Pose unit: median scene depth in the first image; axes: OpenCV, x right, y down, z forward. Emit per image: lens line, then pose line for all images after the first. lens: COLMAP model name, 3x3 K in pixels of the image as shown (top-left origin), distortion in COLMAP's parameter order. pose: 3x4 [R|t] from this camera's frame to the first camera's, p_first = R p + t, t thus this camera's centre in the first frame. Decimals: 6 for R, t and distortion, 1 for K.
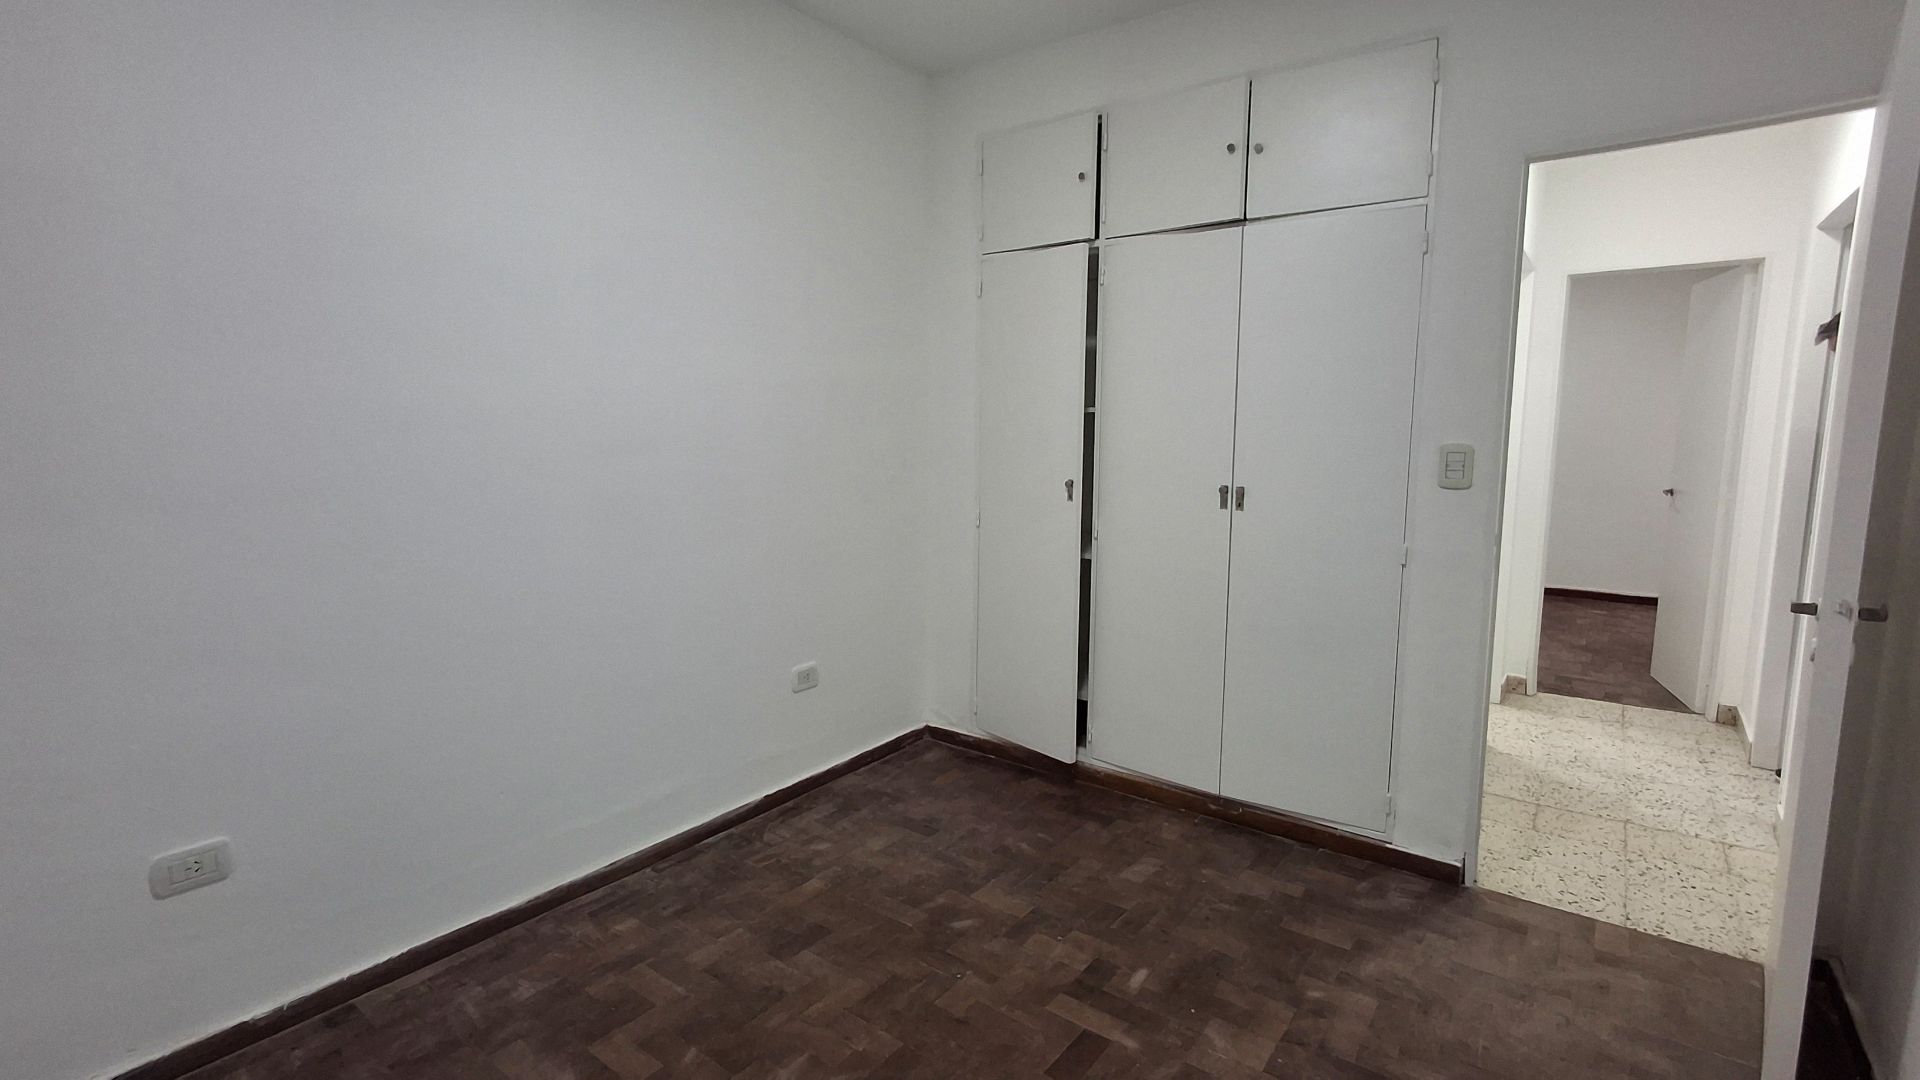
lens RADIAL K [[872.6, 0, 957.9], [0, 872.6, 529.0], [0, 0, 1]] dist [-0.005037, -0.000662]
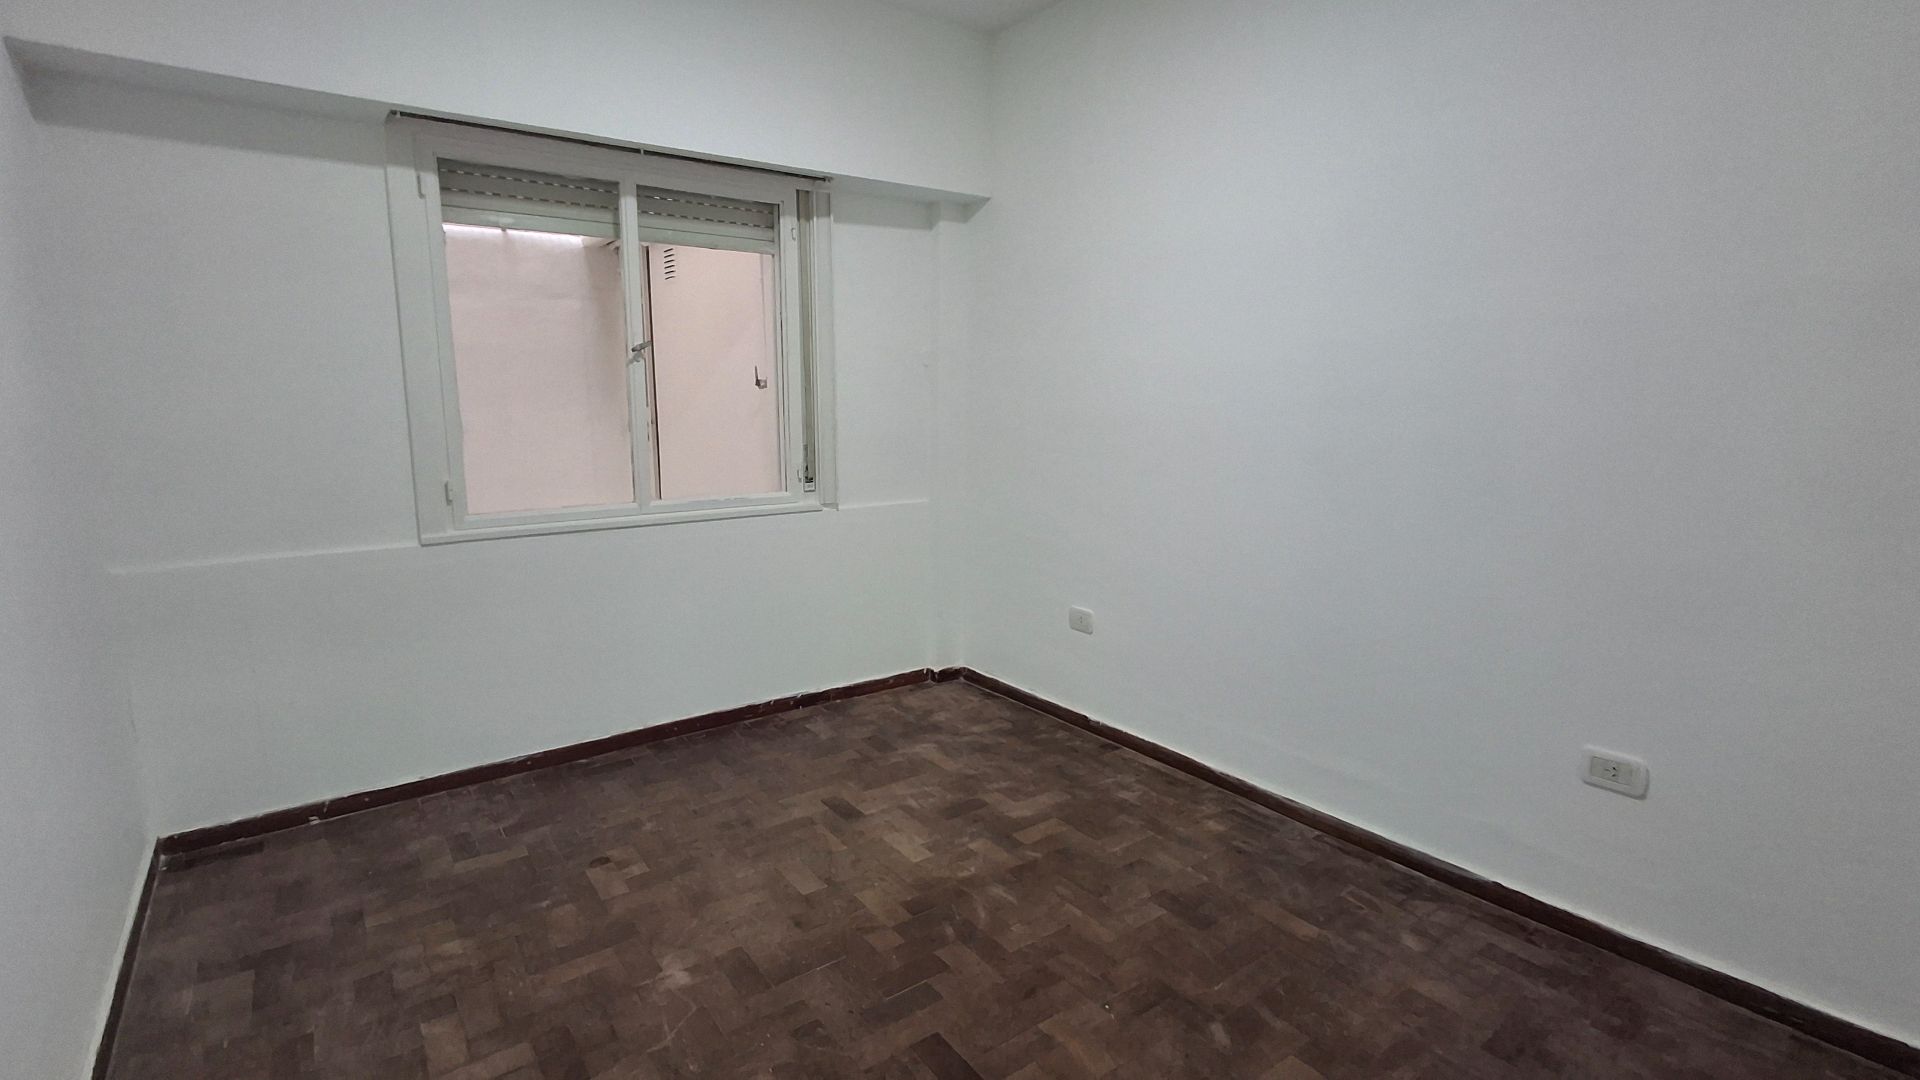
lens RADIAL K [[872.6, 0, 953.2], [0, 872.6, 539.4], [0, 0, 1]] dist [-0.005037, -0.000662]
pose [[-0.278955, 0.151257, -0.948317, 0.680921], [-0.124850, 0.973424, 0.191987, -0.070292], [0.952154, 0.171953, -0.252657, 0.859816]]
